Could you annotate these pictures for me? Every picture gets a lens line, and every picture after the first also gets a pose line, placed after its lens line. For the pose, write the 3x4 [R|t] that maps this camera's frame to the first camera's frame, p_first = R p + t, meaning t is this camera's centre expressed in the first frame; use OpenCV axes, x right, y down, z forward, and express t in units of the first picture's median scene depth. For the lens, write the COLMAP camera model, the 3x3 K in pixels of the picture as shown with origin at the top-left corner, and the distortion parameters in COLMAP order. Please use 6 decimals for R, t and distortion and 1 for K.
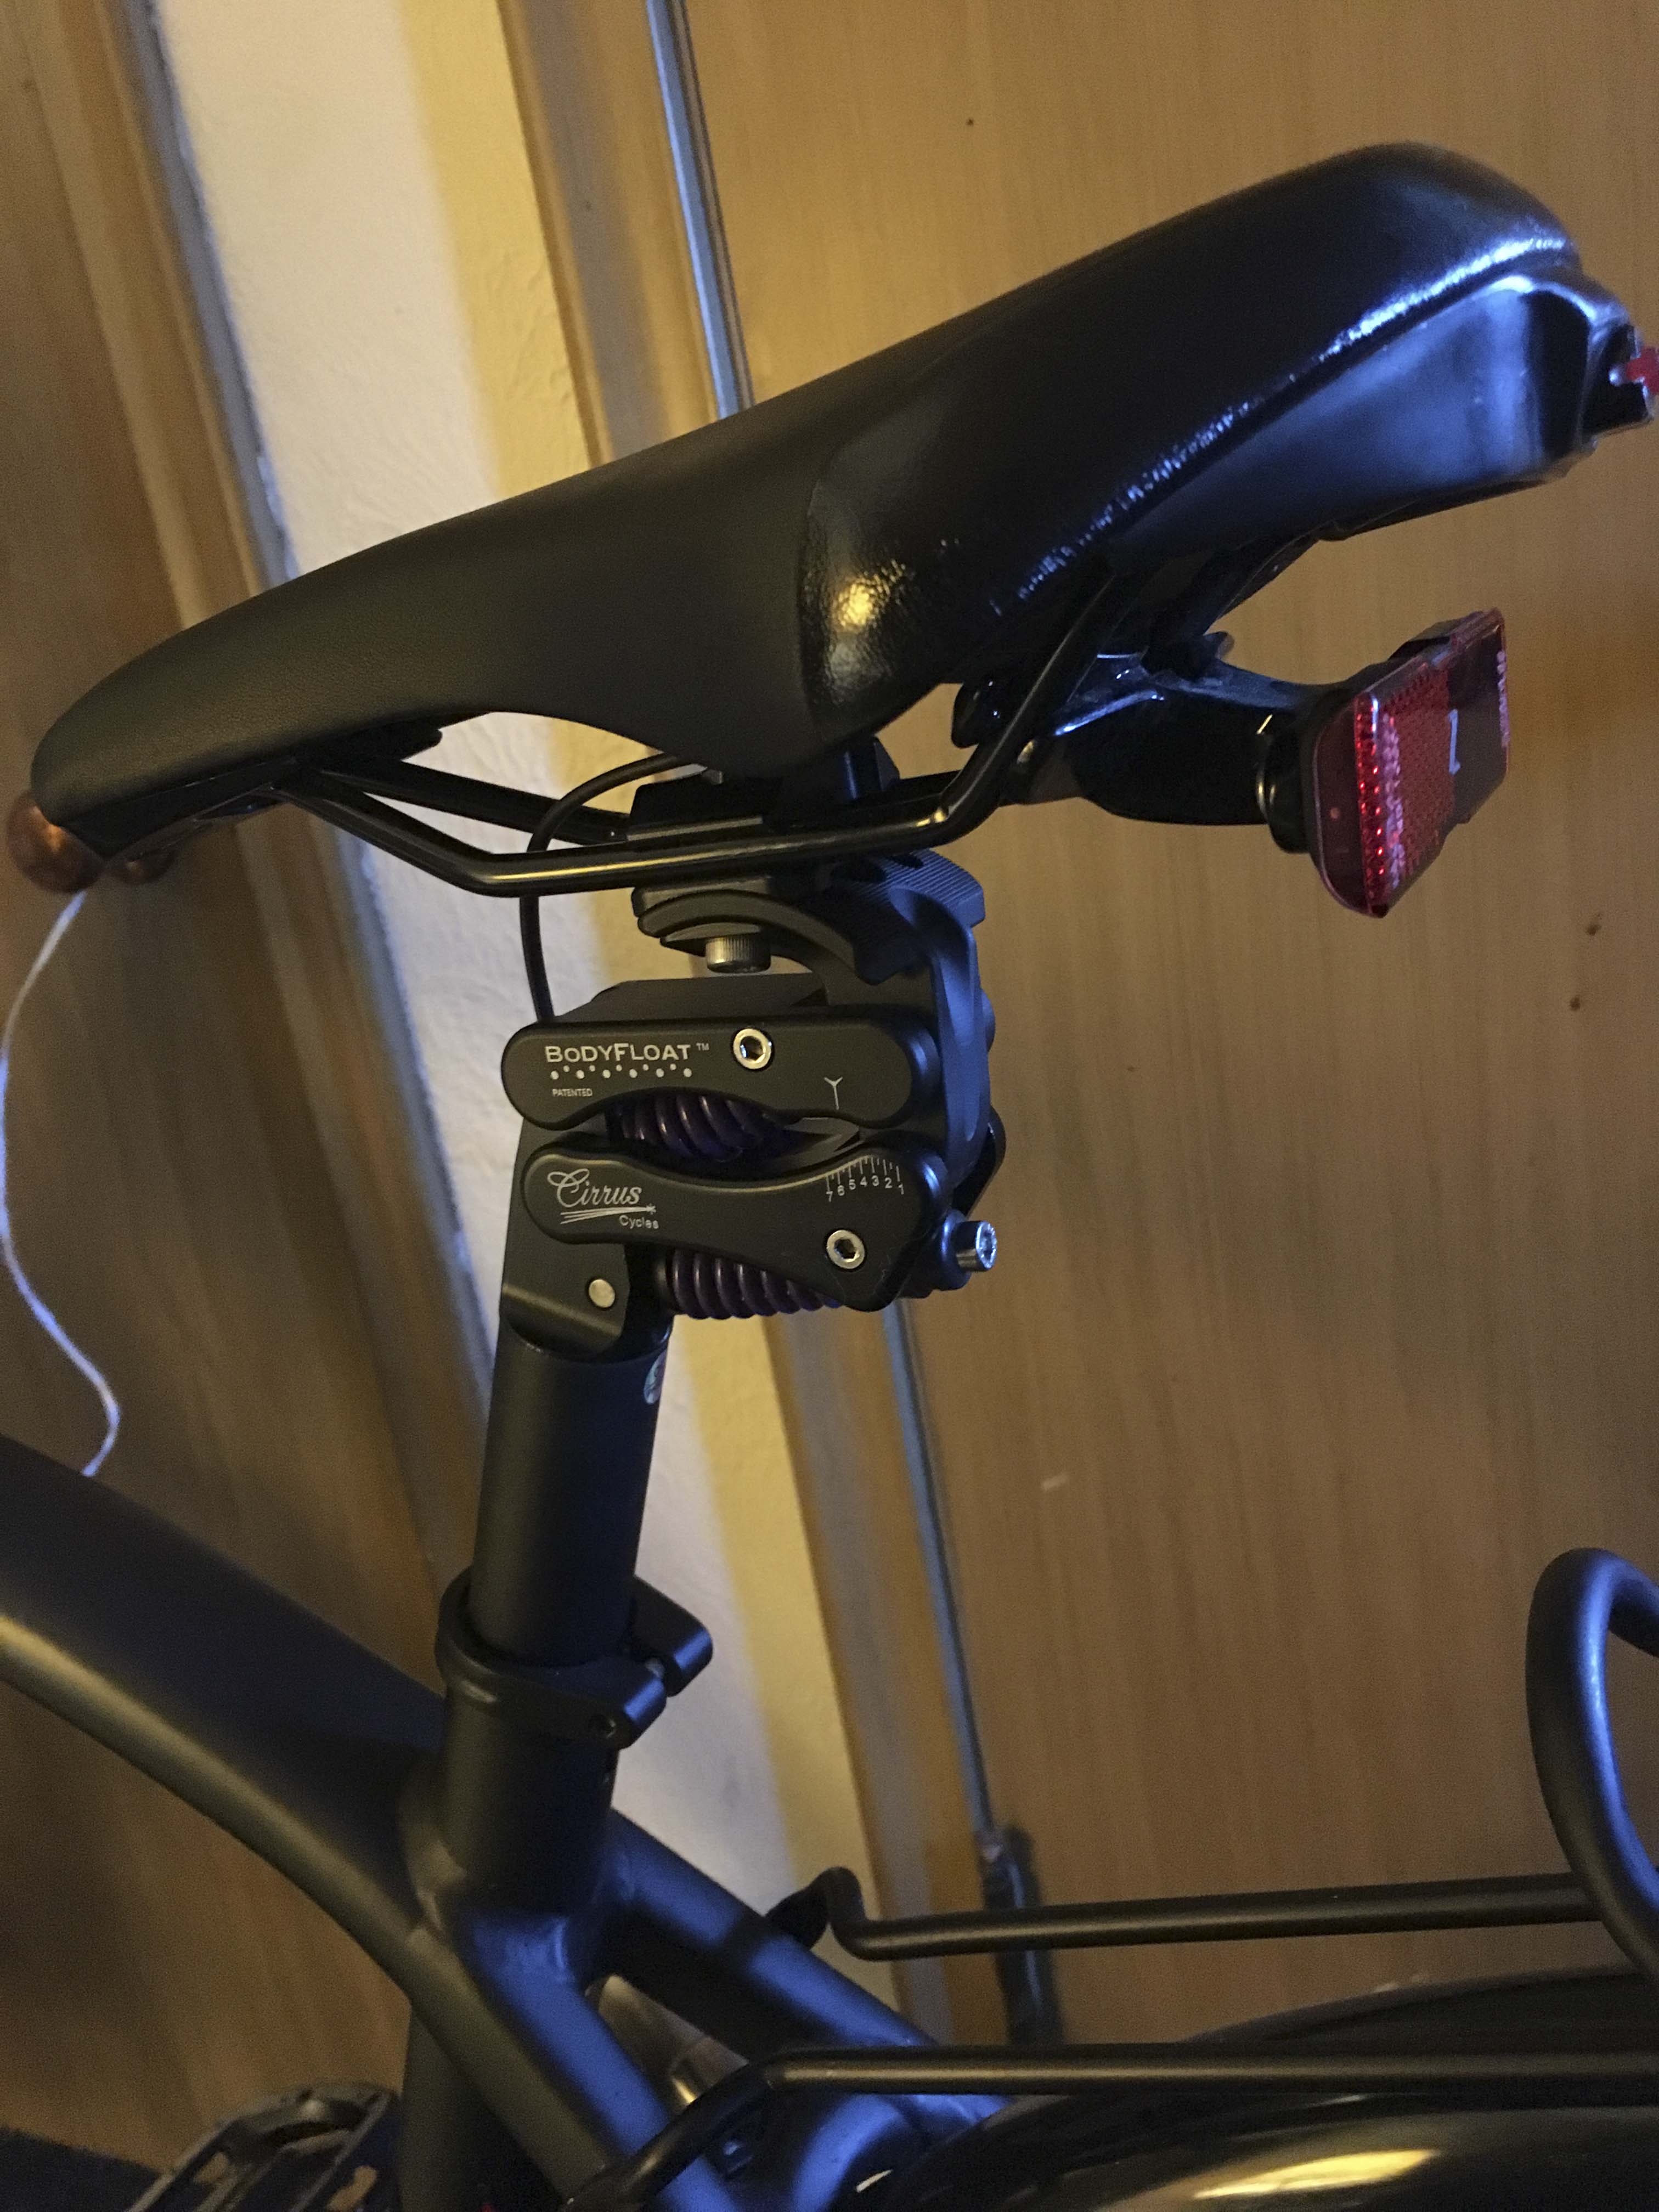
lens RADIAL K [[1903.8, 0, 803.0], [0, 1903.8, 1112.8], [0, 0, 1]] dist [0.092823, -0.172749]
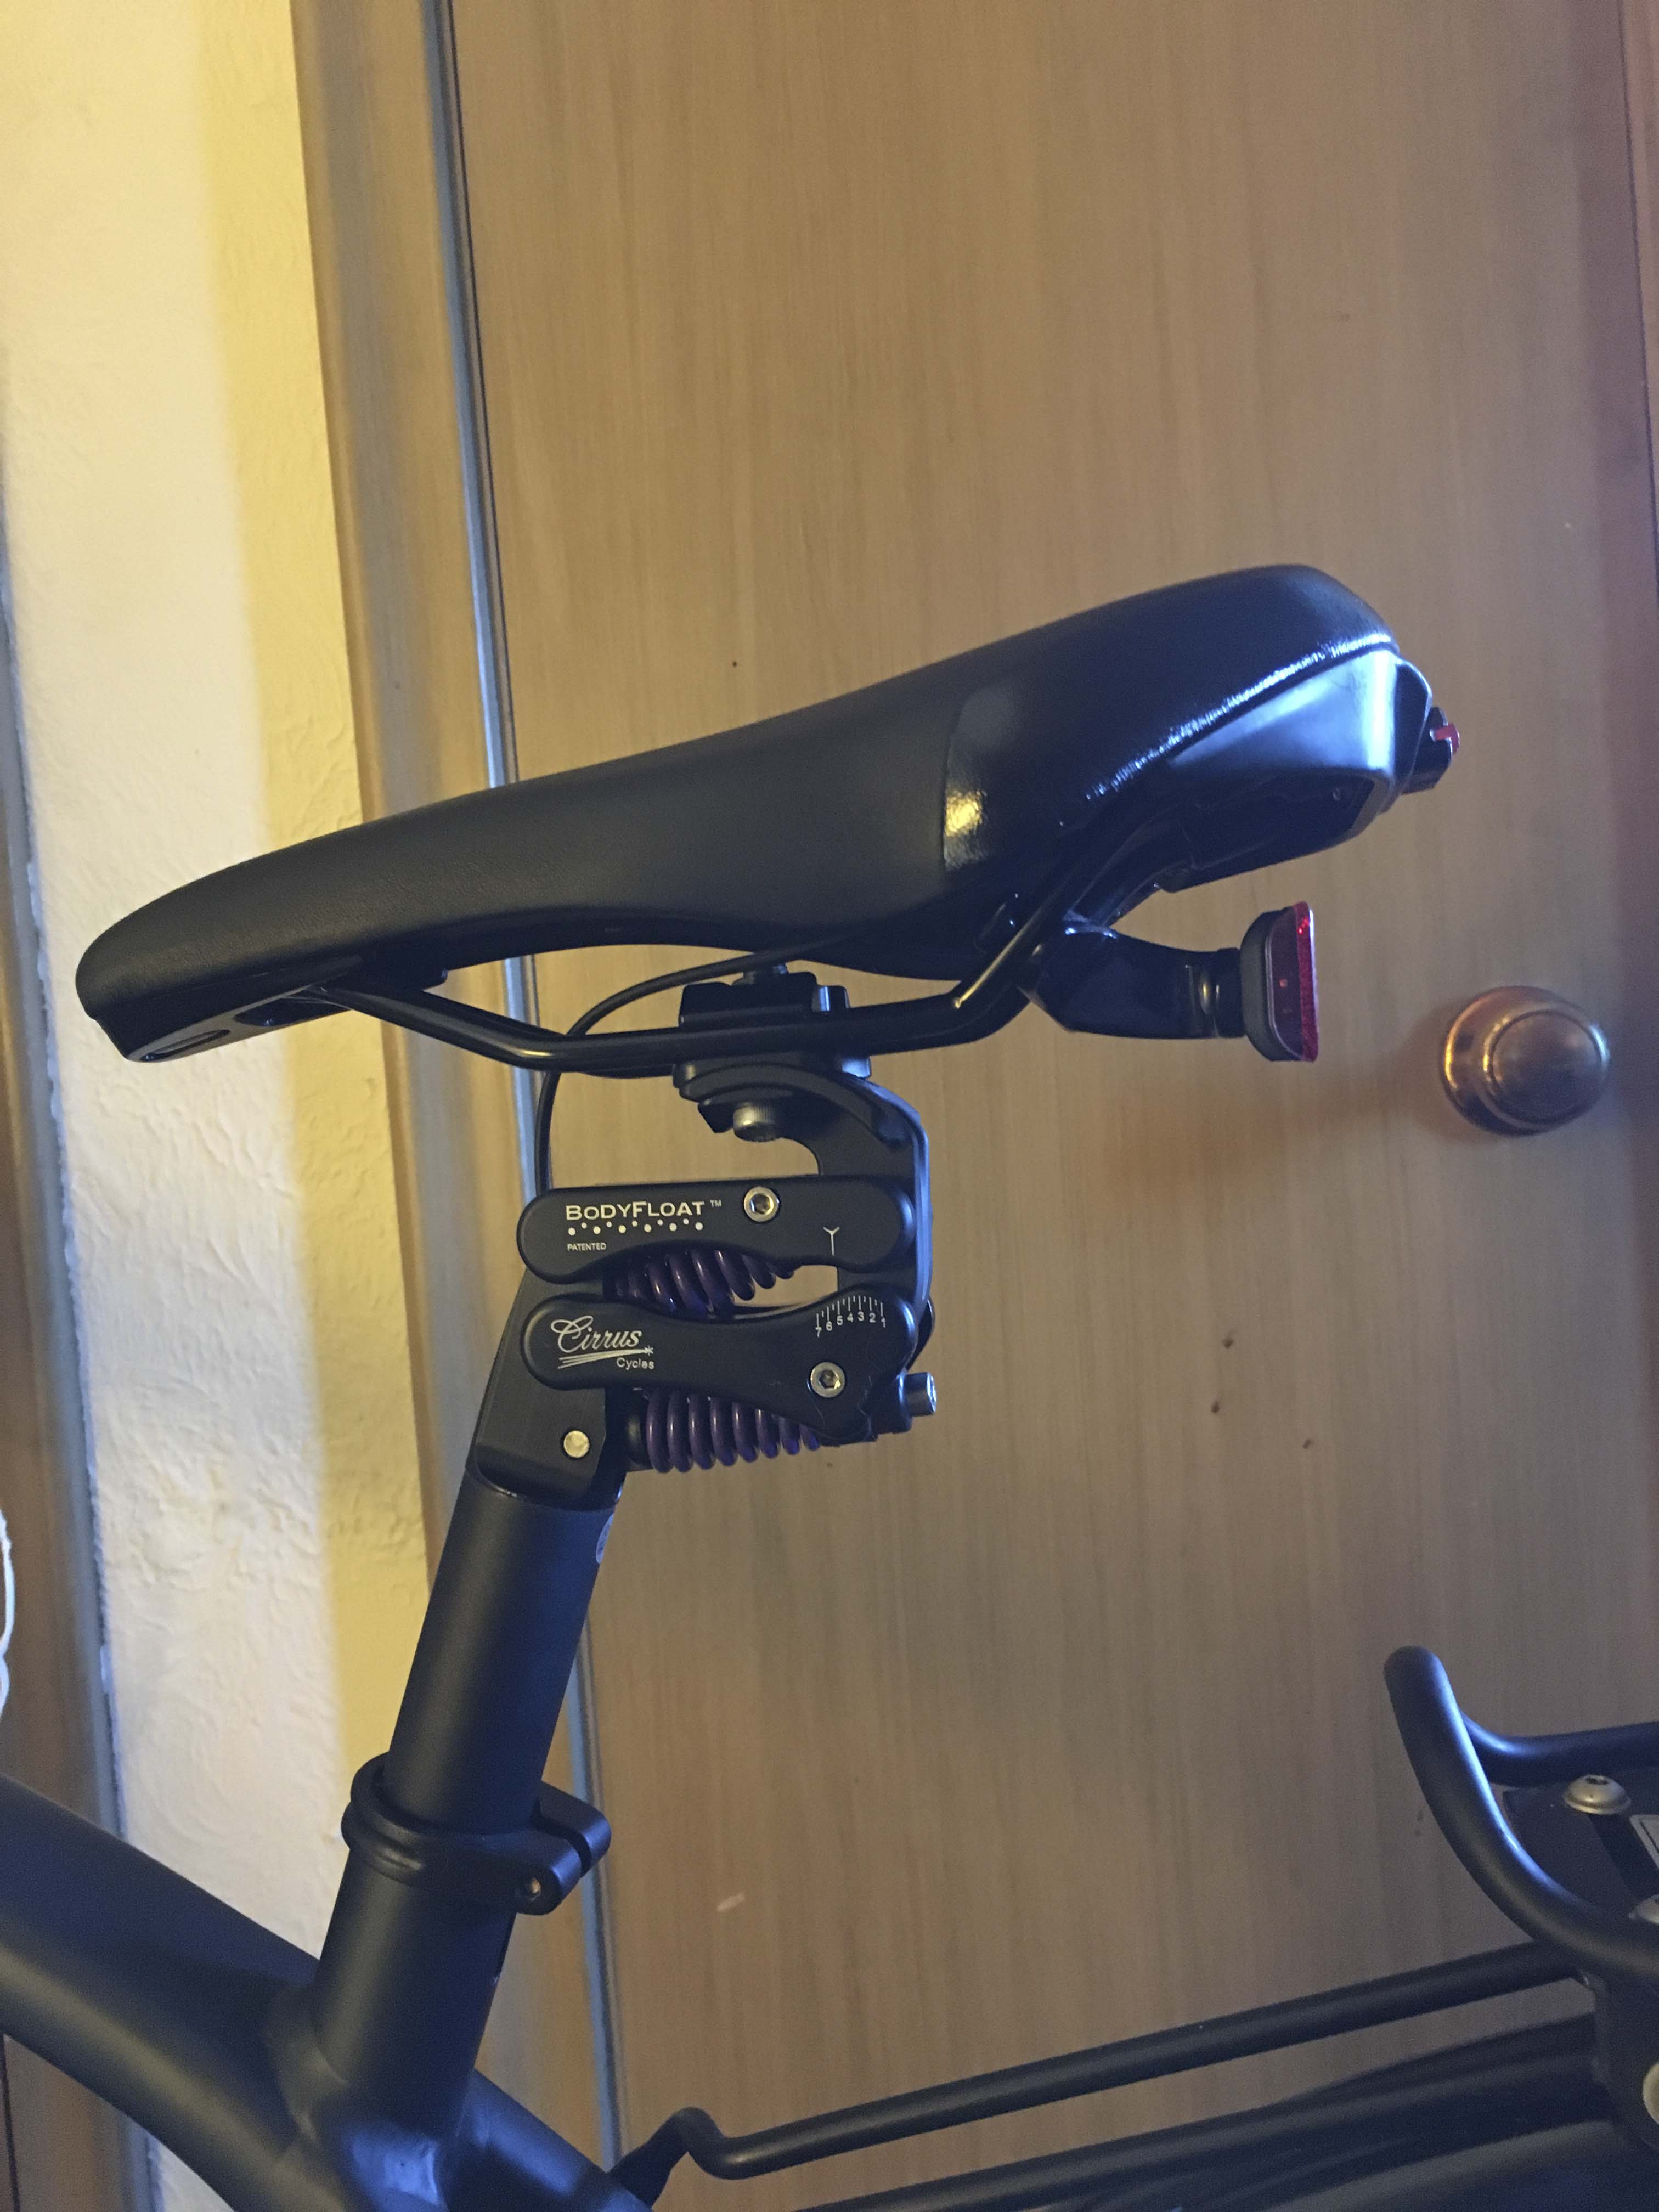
lens RADIAL K [[1903.8, 0, 803.0], [0, 1903.8, 1112.8], [0, 0, 1]] dist [0.092823, -0.172749]
pose [[0.967424, 0.091202, 0.236162, -0.274688], [-0.017422, 0.954627, -0.297293, 0.254110], [-0.252560, 0.283494, 0.925119, -0.132285]]
